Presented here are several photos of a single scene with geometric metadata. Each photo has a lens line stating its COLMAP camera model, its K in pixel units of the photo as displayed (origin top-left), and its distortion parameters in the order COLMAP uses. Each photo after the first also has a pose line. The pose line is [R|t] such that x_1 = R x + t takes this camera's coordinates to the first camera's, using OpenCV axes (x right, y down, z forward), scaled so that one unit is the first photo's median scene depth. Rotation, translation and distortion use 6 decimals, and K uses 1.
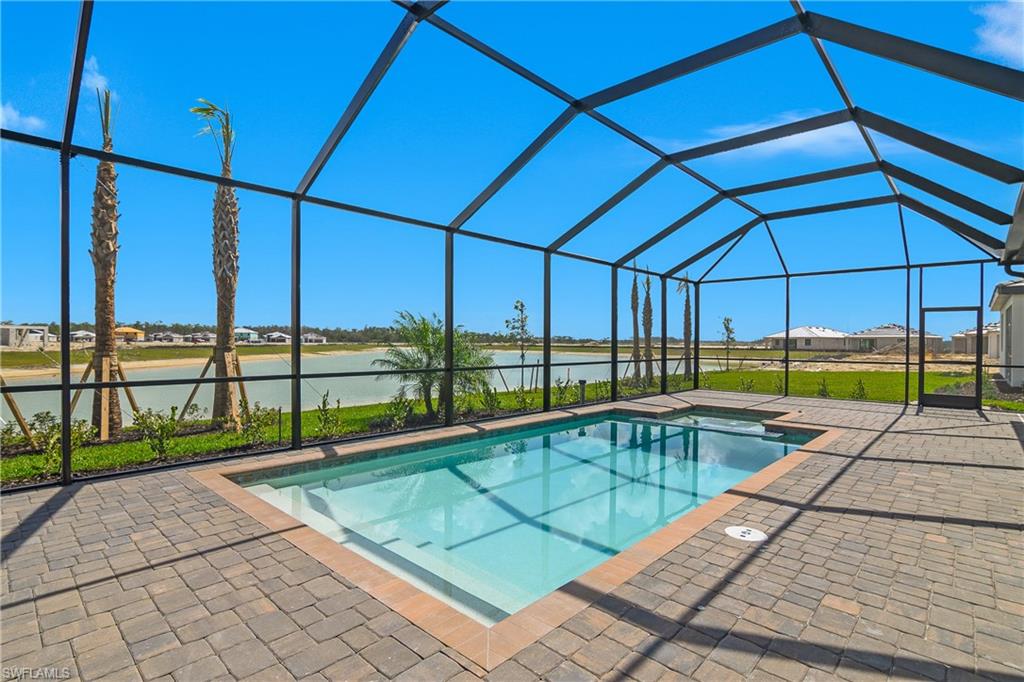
lens RADIAL K [[501.6, 0, 516.0], [0, 501.6, 342.8], [0, 0, 1]] dist [-0.001527, -0.000198]
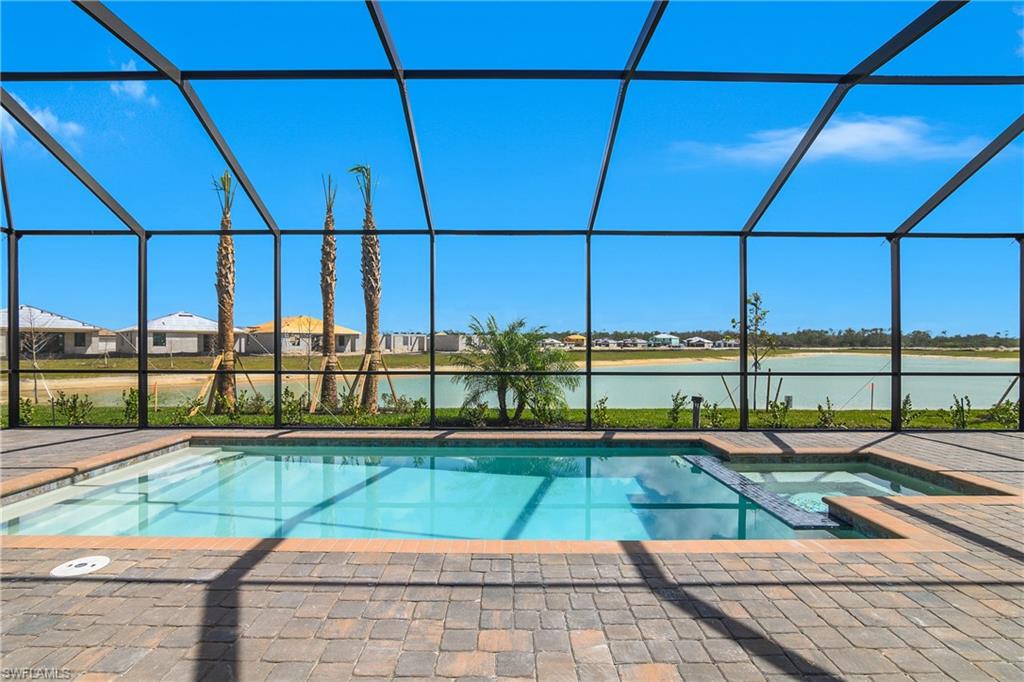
lens RADIAL K [[501.6, 0, 516.0], [0, 501.6, 342.8], [0, 0, 1]] dist [-0.001527, -0.000198]
pose [[0.676241, -0.006731, -0.736649, 0.331372], [-0.000267, 0.999956, -0.009381, 0.002375], [0.736680, 0.006541, 0.676210, 0.203758]]
